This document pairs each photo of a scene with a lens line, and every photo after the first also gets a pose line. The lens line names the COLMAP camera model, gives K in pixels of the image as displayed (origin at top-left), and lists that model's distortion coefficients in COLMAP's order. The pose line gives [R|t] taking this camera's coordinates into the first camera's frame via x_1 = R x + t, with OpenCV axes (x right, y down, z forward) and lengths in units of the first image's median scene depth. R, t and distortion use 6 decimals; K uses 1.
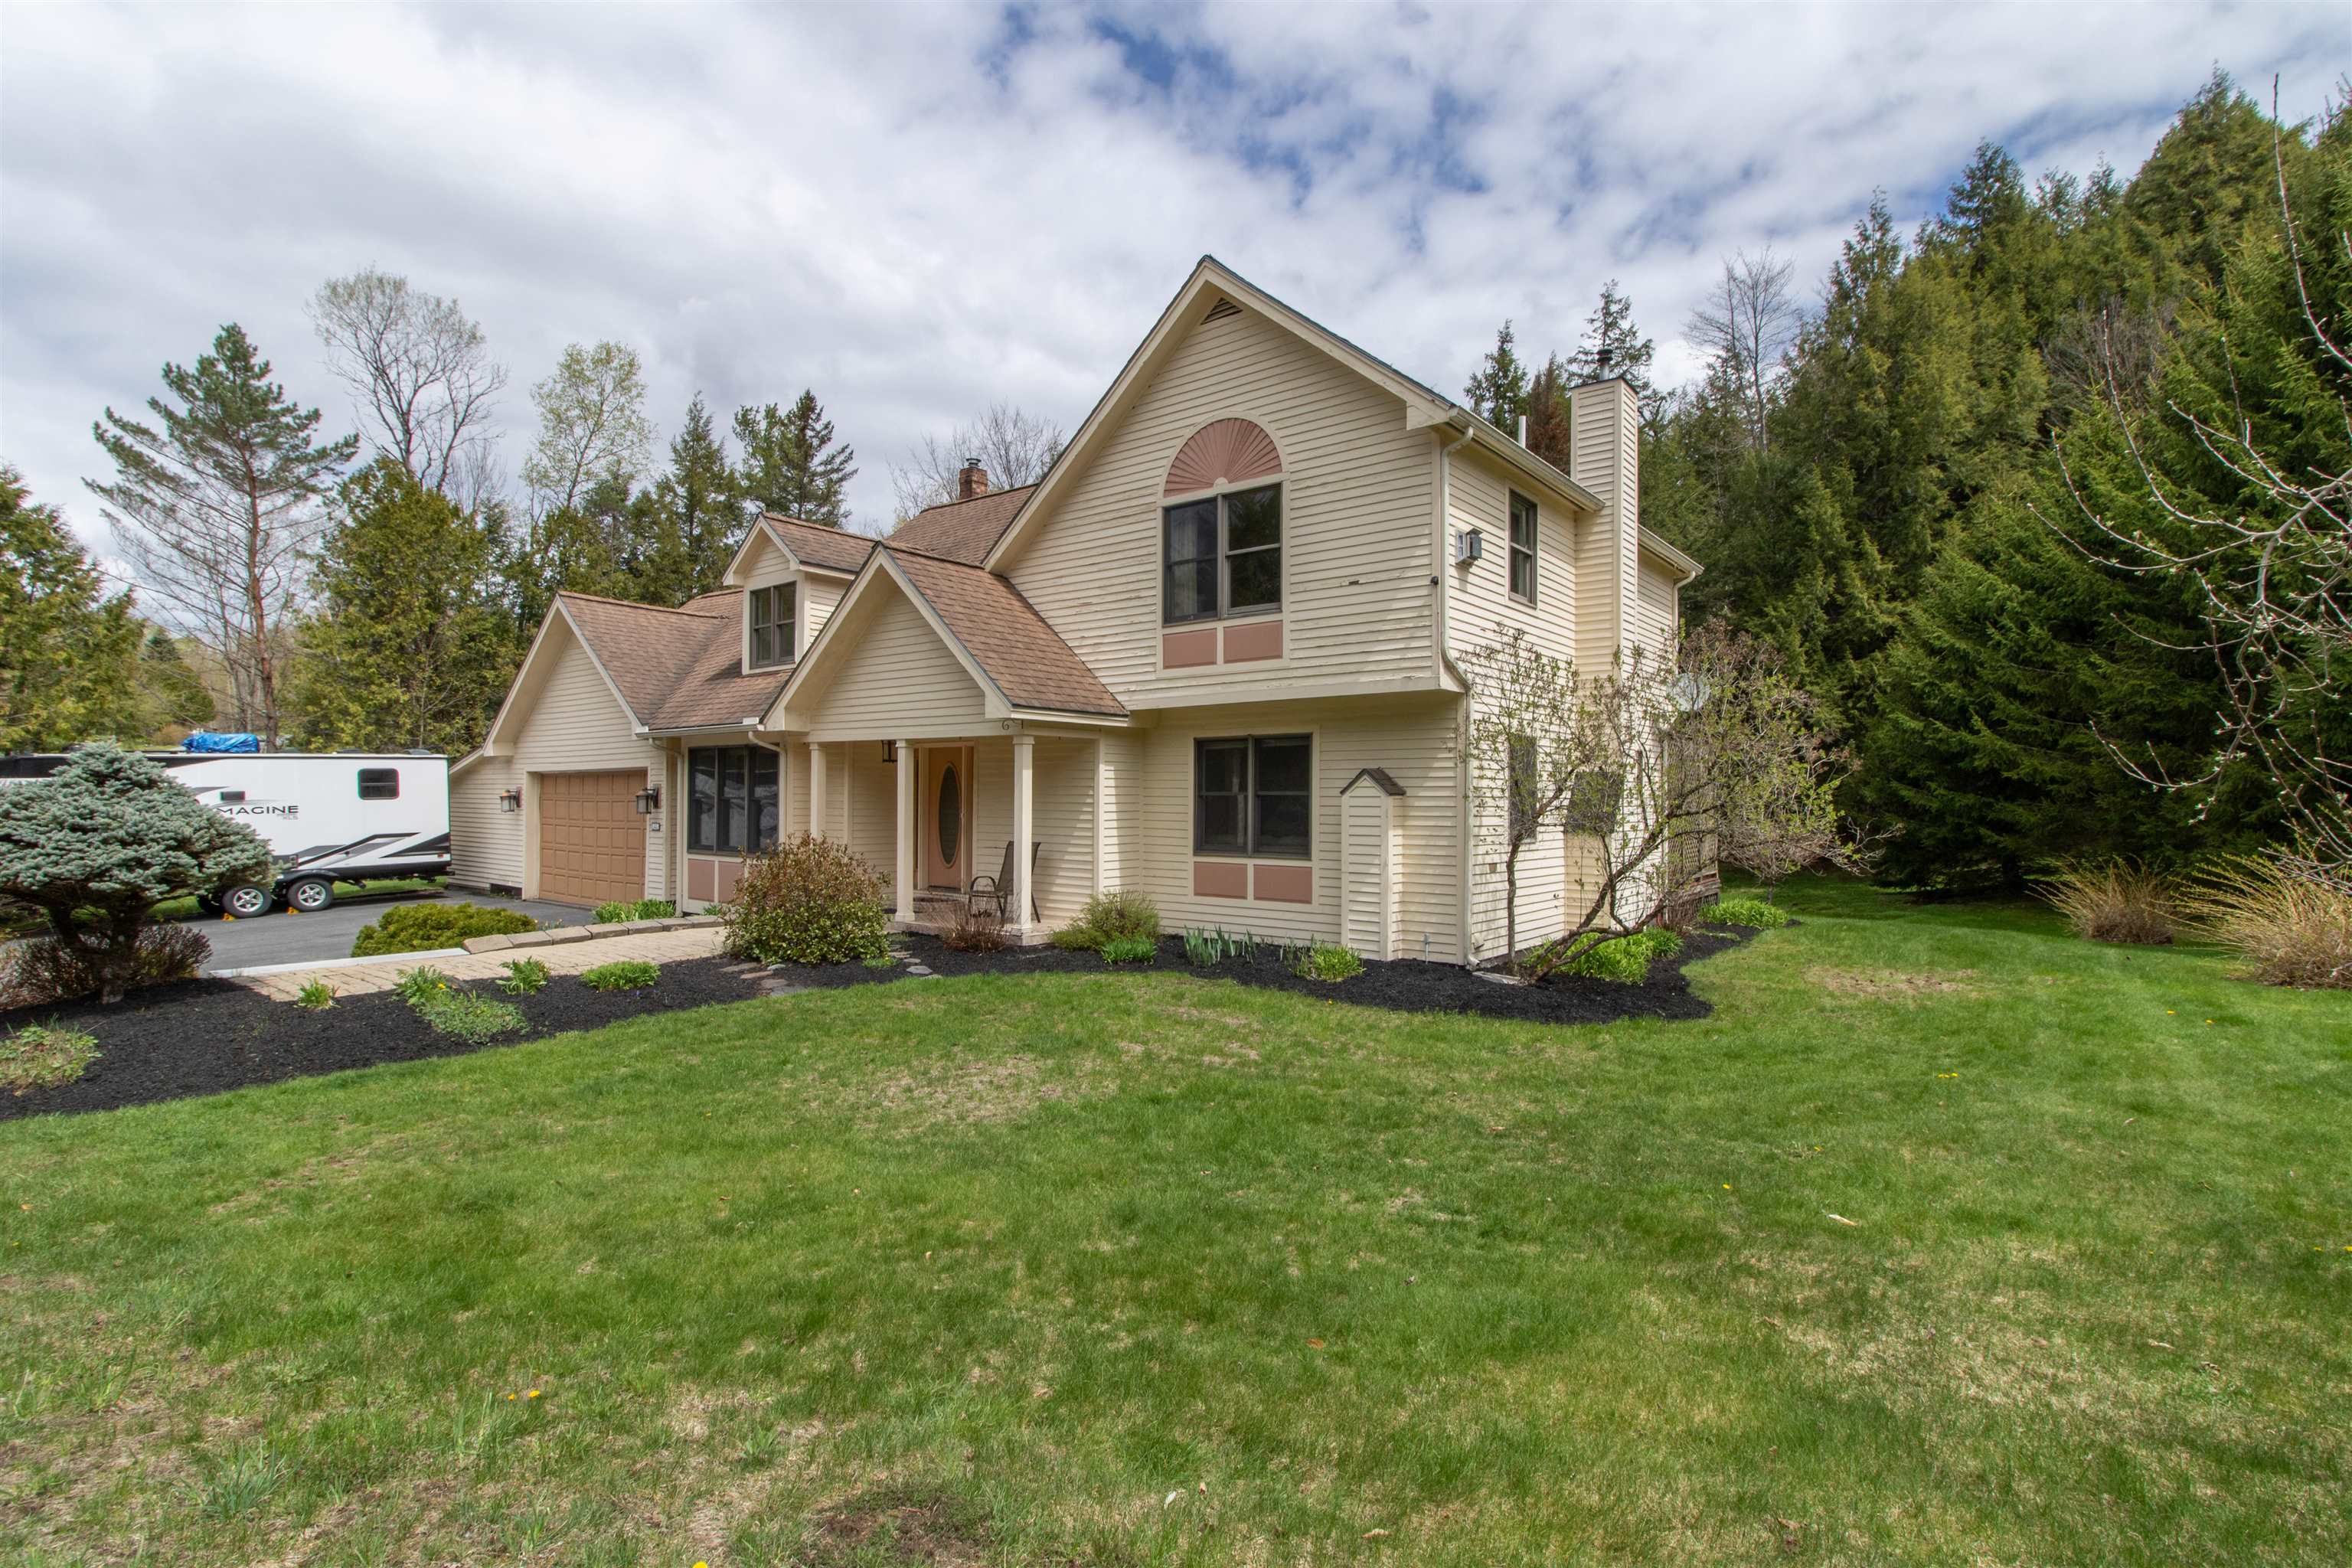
lens RADIAL K [[1141.7, 0, 1242.4], [0, 1141.7, 758.0], [0, 0, 1]] dist [0.009240, 0.002028]
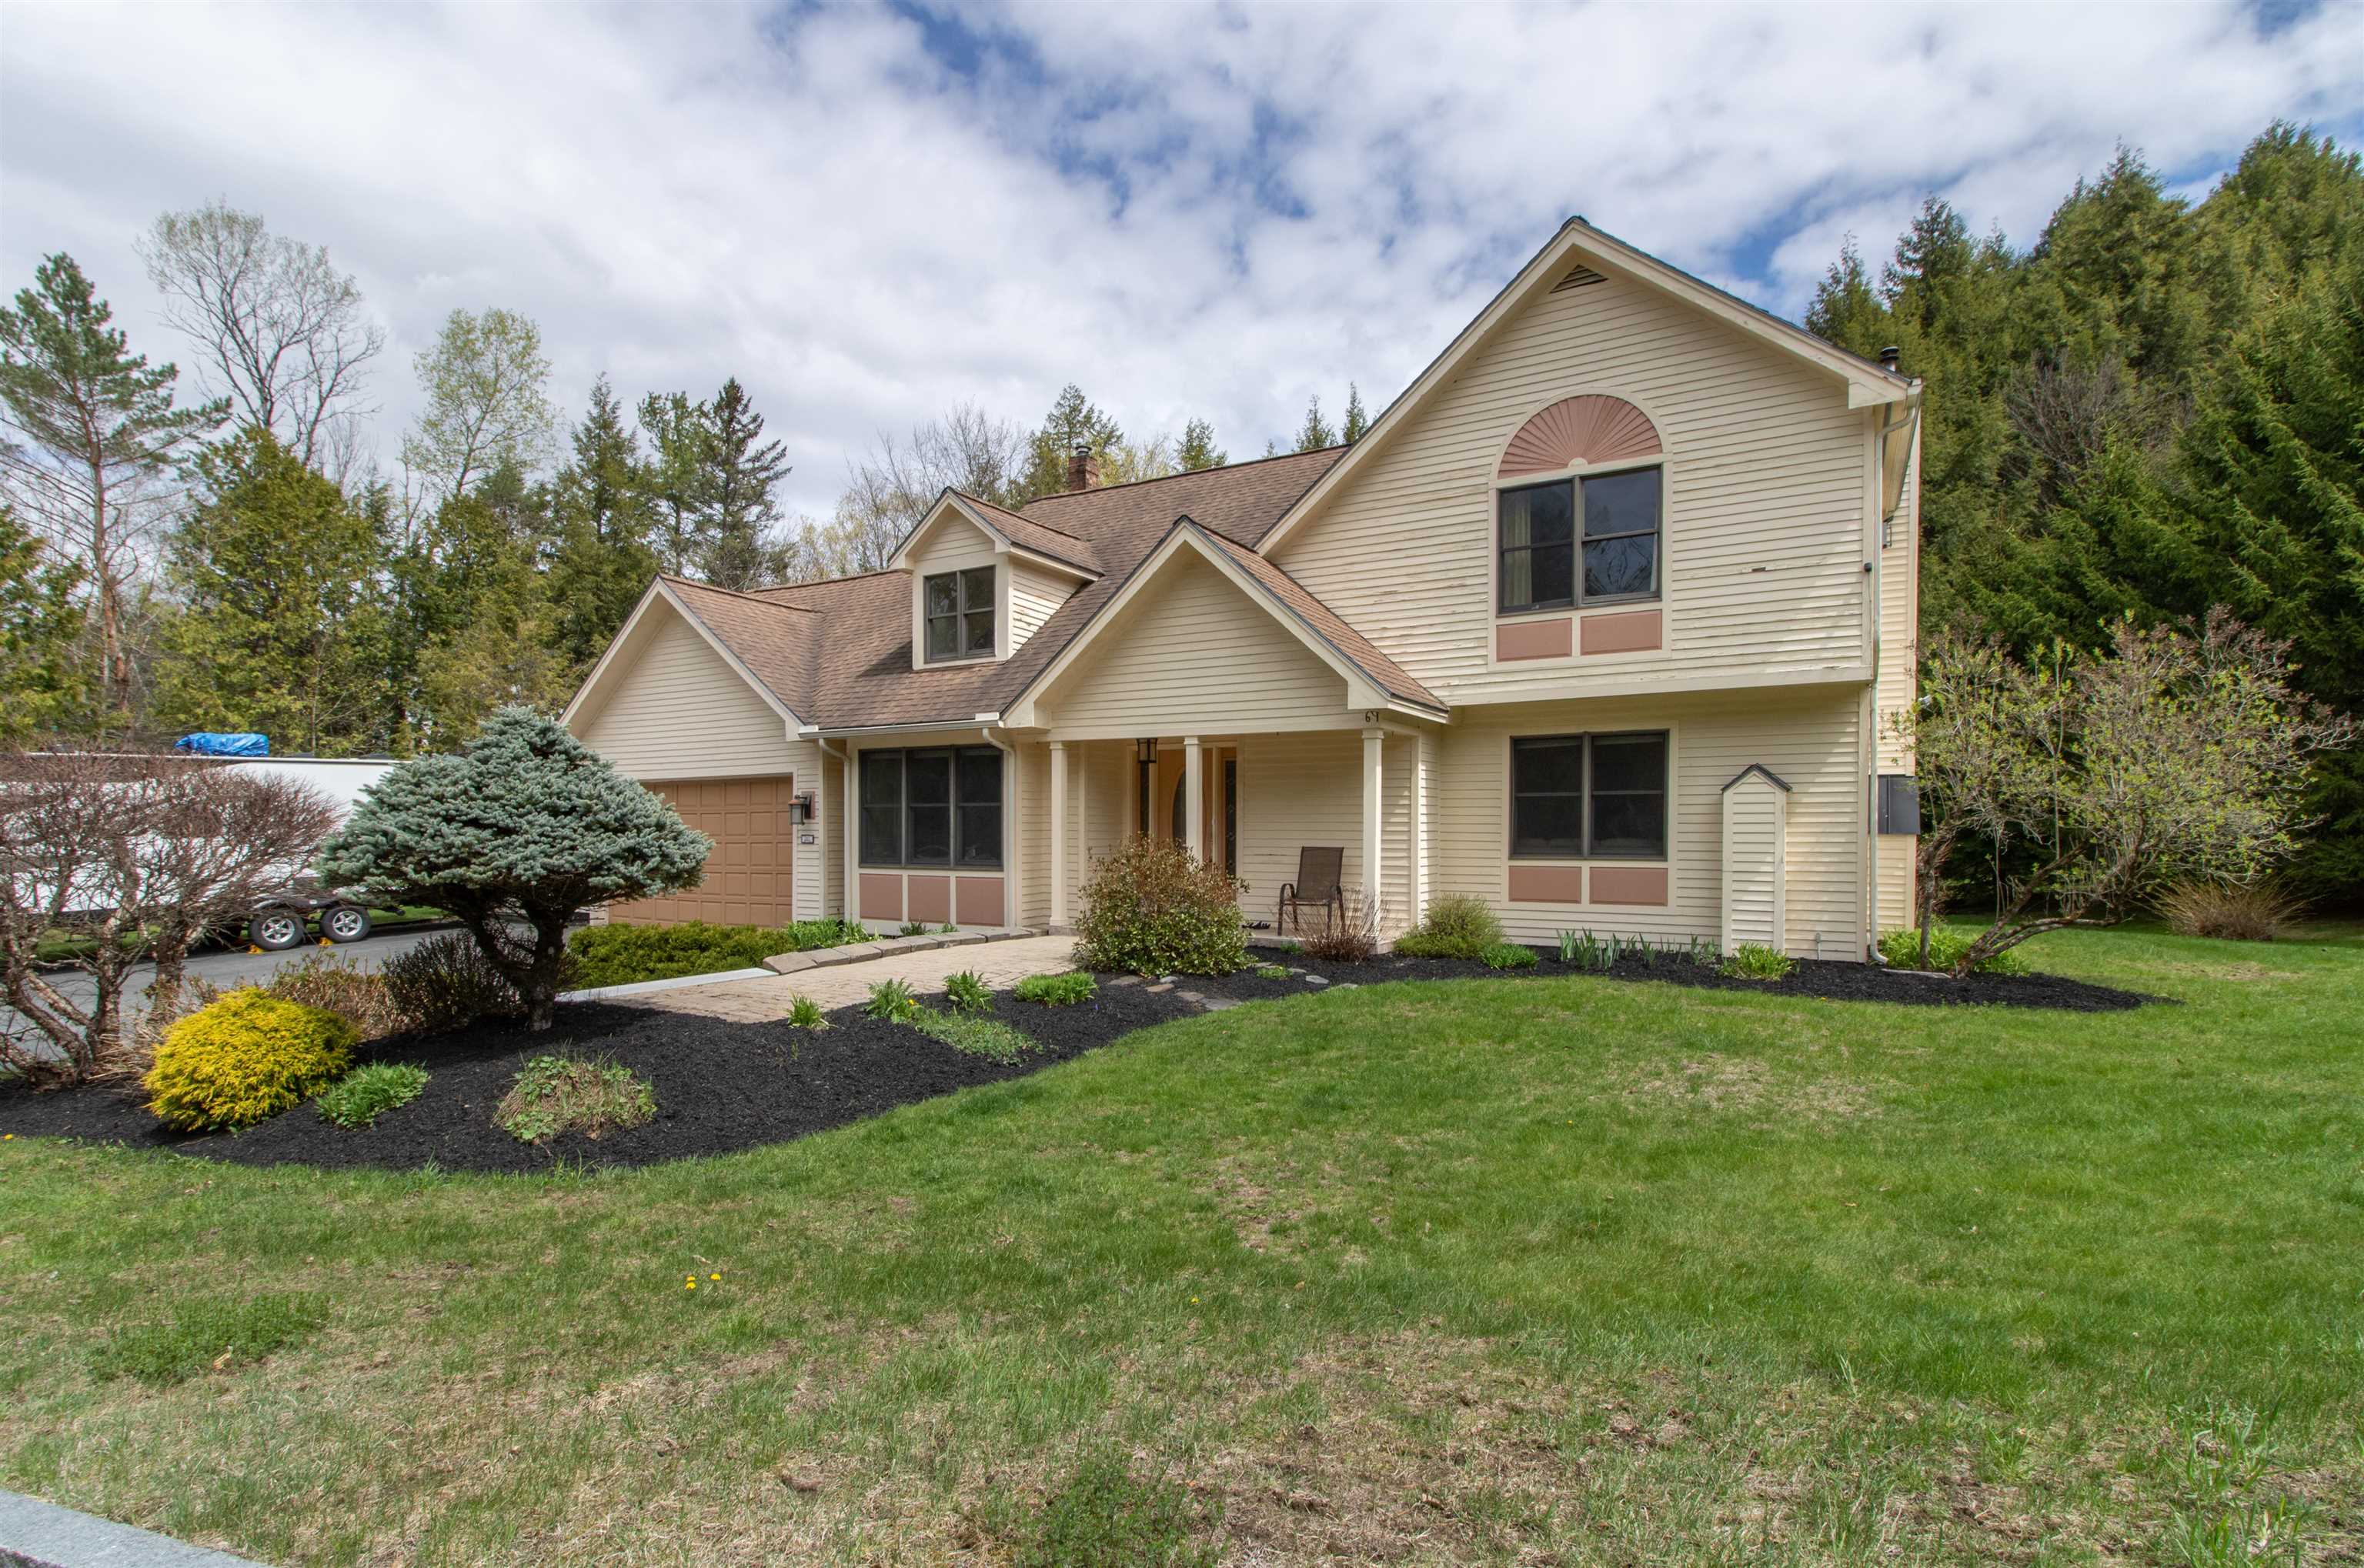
lens RADIAL K [[1201.2, 0, 1178.6], [0, 1201.2, 849.4], [0, 0, 1]] dist [0.017194, -0.000863]
pose [[0.992410, 0.003220, 0.122932, -0.375111], [-0.006892, 0.999542, 0.029452, 0.041085], [-0.122781, -0.030076, 0.991978, 0.033191]]
